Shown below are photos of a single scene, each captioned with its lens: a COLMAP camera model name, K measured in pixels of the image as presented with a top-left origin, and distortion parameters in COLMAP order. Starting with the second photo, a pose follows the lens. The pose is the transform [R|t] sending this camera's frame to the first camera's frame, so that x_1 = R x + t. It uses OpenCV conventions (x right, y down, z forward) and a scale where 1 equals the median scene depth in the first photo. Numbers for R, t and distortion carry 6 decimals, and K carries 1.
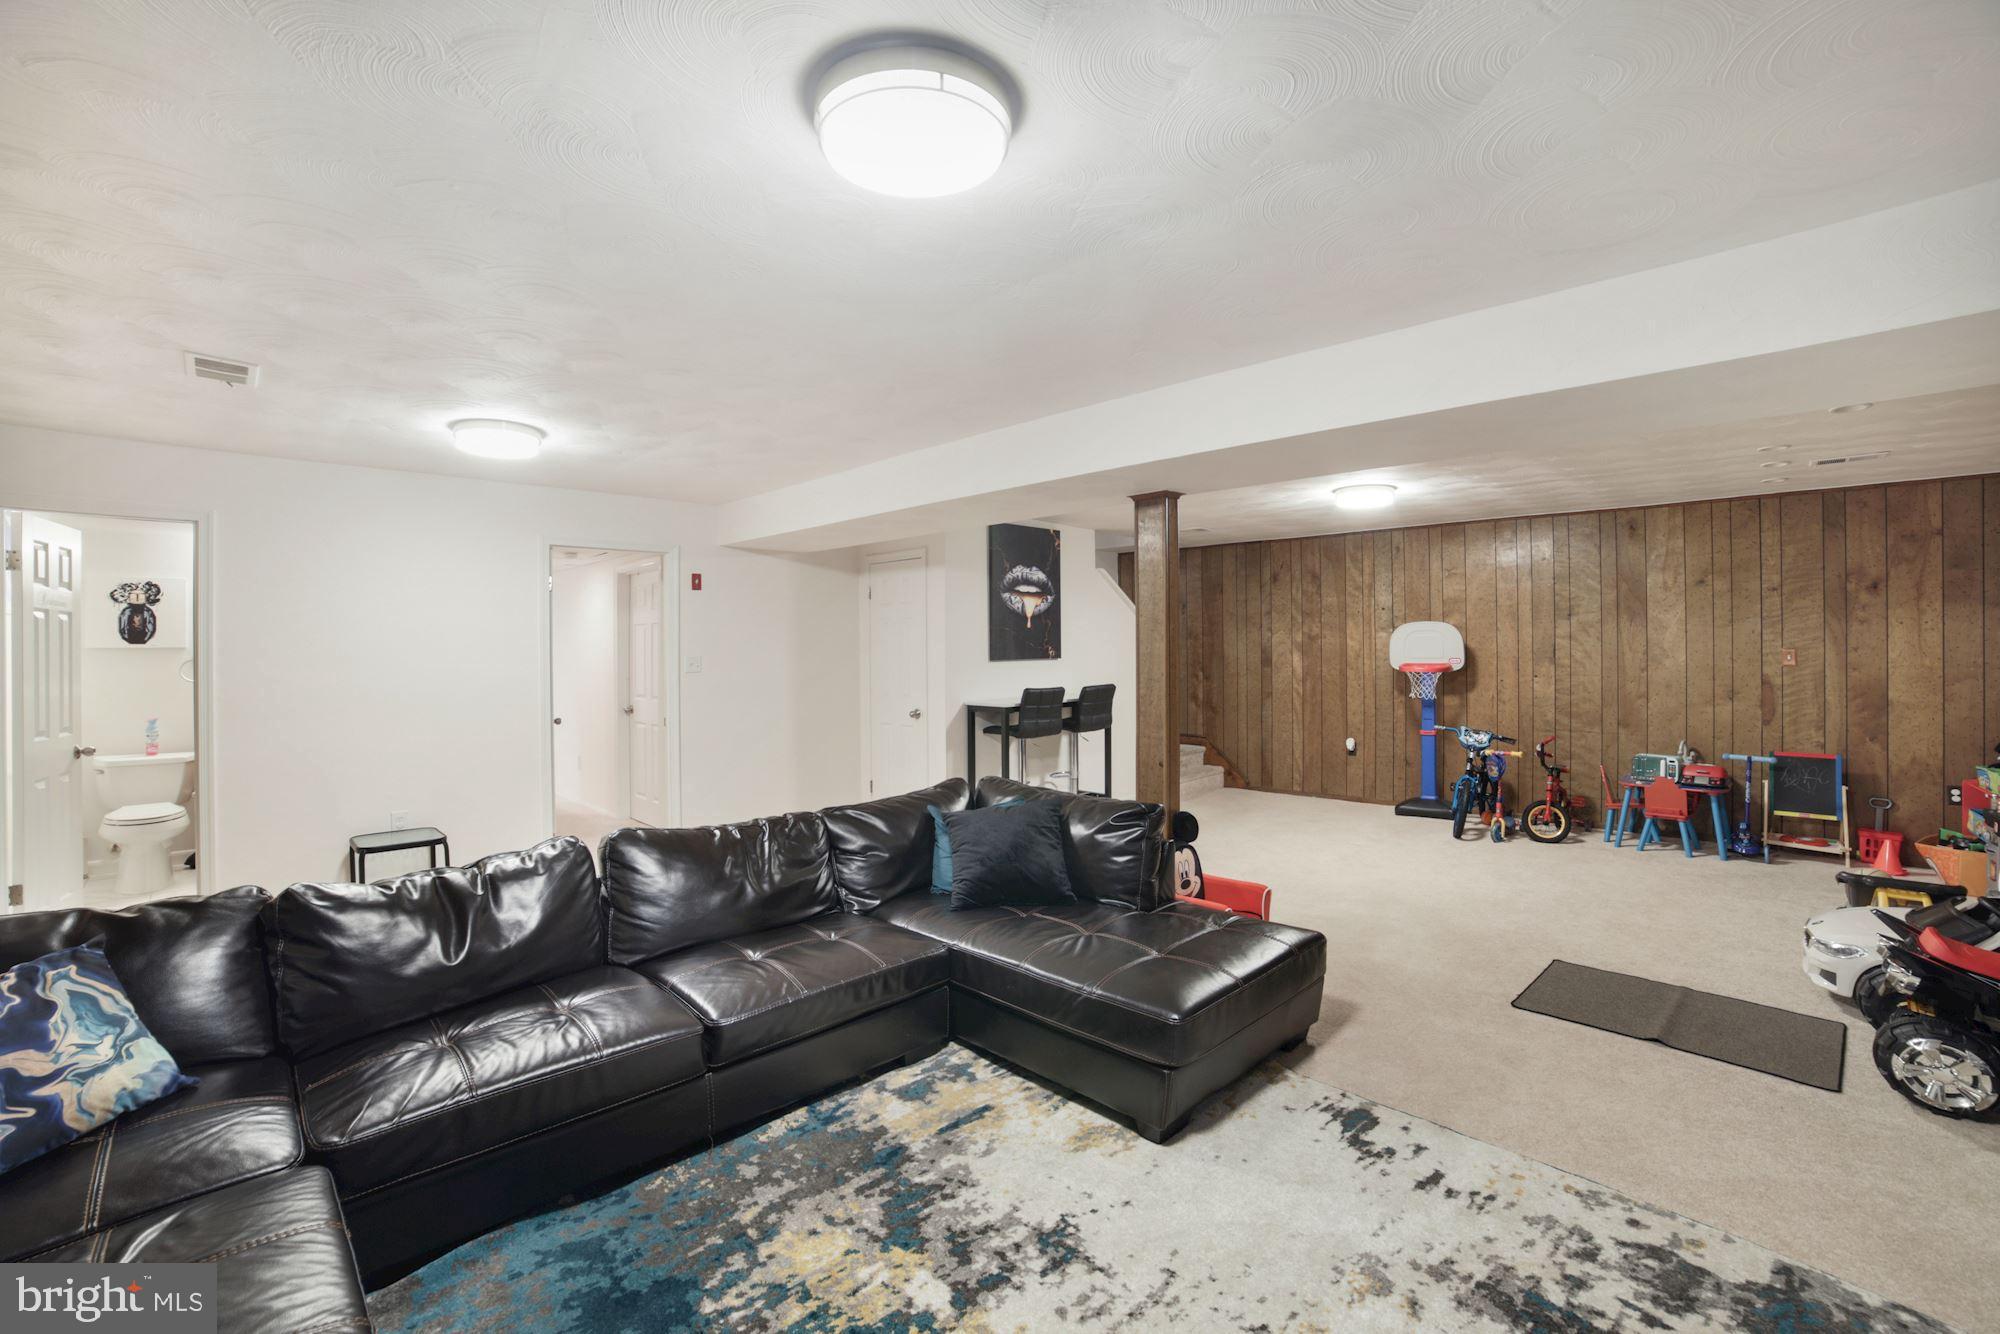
lens RADIAL K [[838.6, 0, 990.2], [0, 838.6, 660.2], [0, 0, 1]] dist [-0.090416, 0.029245]
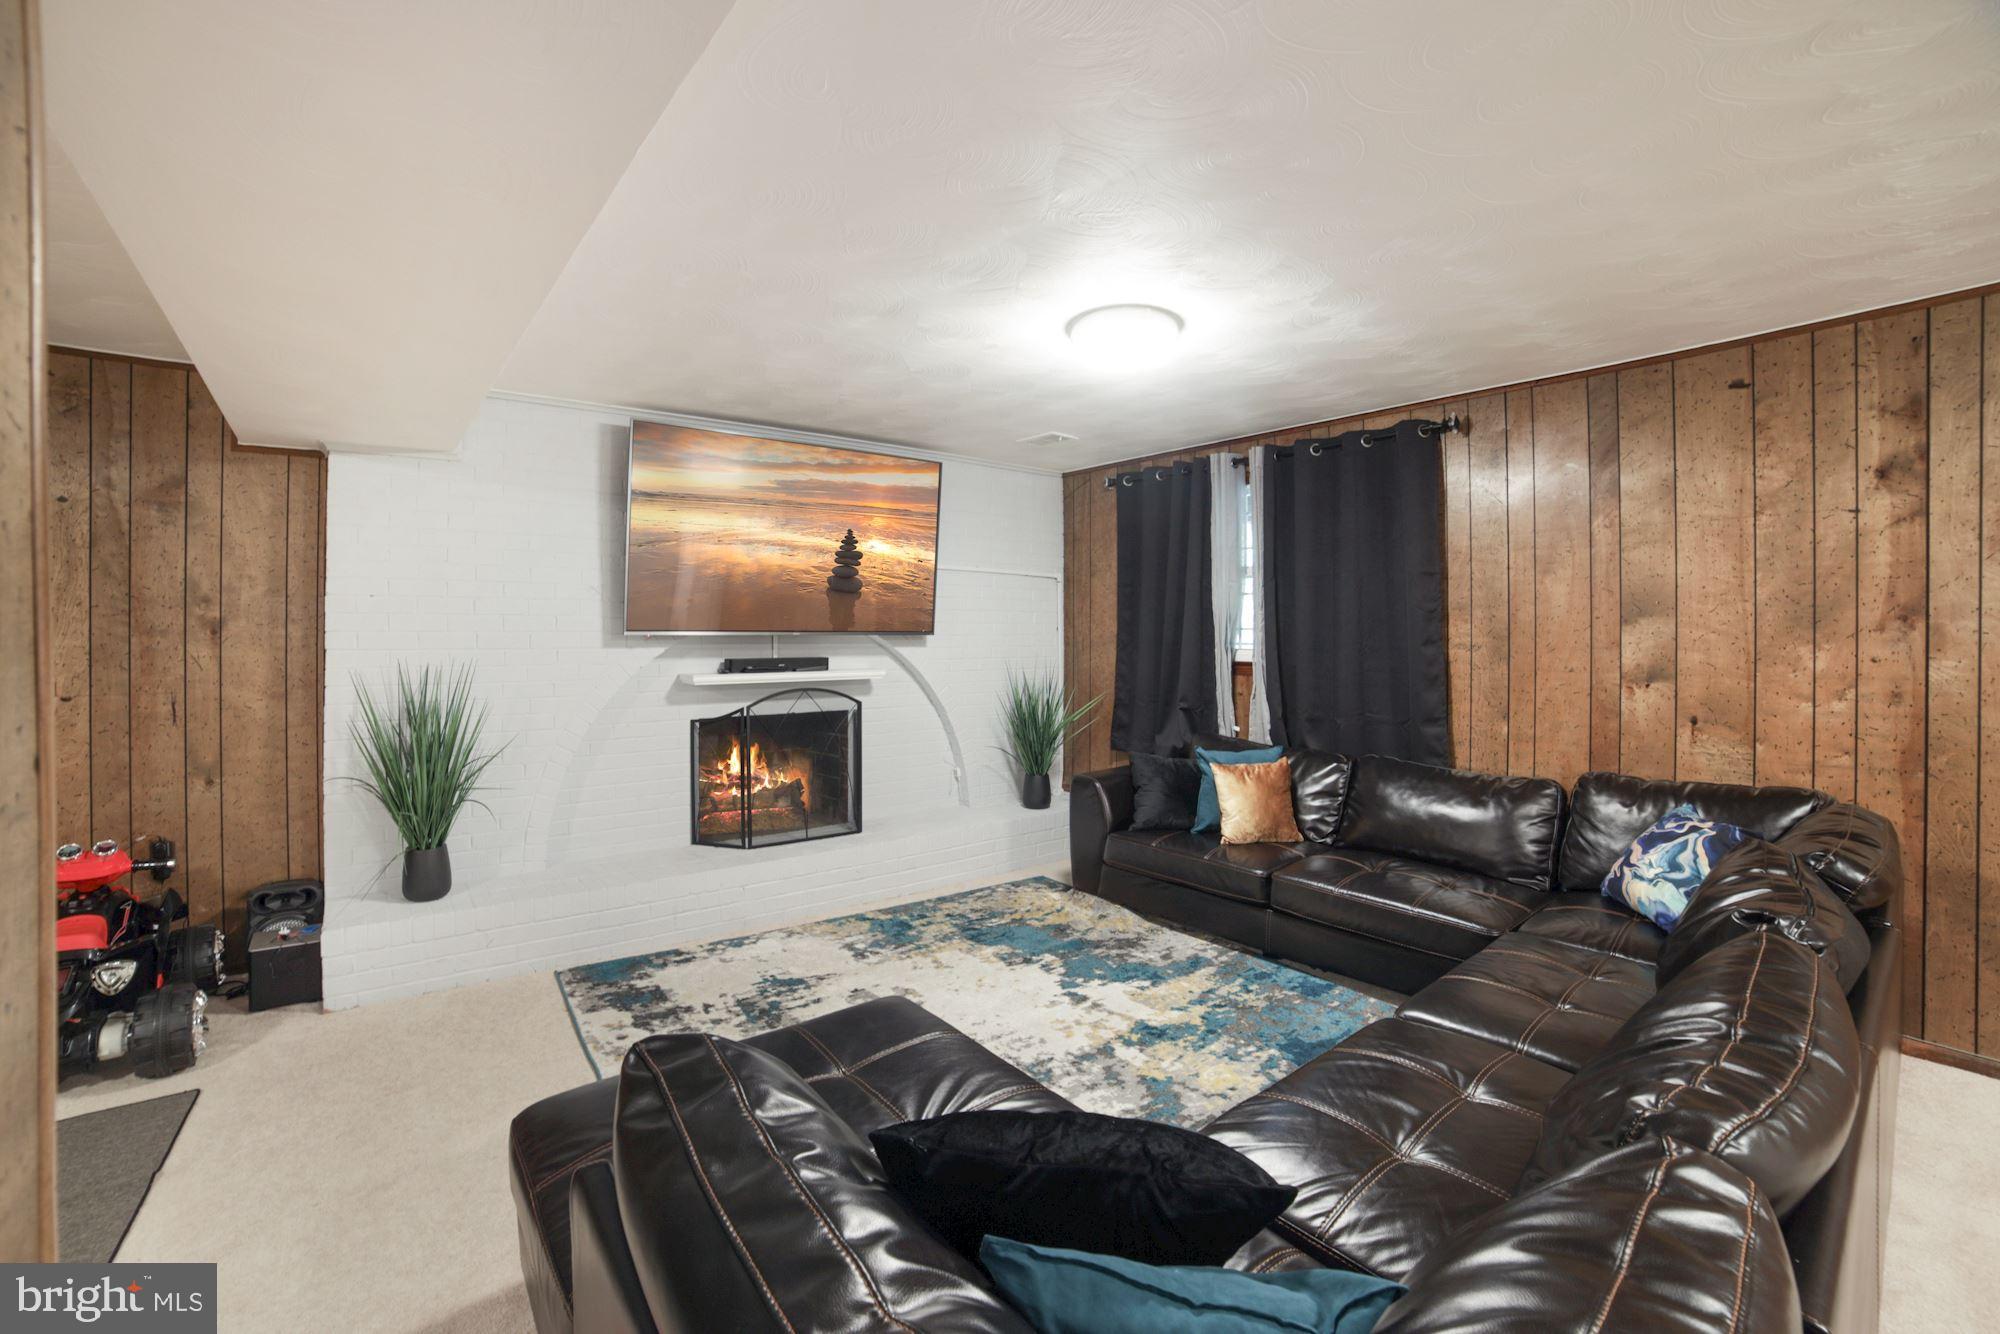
lens RADIAL K [[837.6, 0, 969.3], [0, 837.6, 634.2], [0, 0, 1]] dist [-0.086117, 0.029173]
pose [[-0.993045, 0.007462, 0.117502, 0.031011], [0.009796, 0.999766, 0.019299, -0.019973], [-0.117330, 0.020316, -0.992885, 2.252517]]
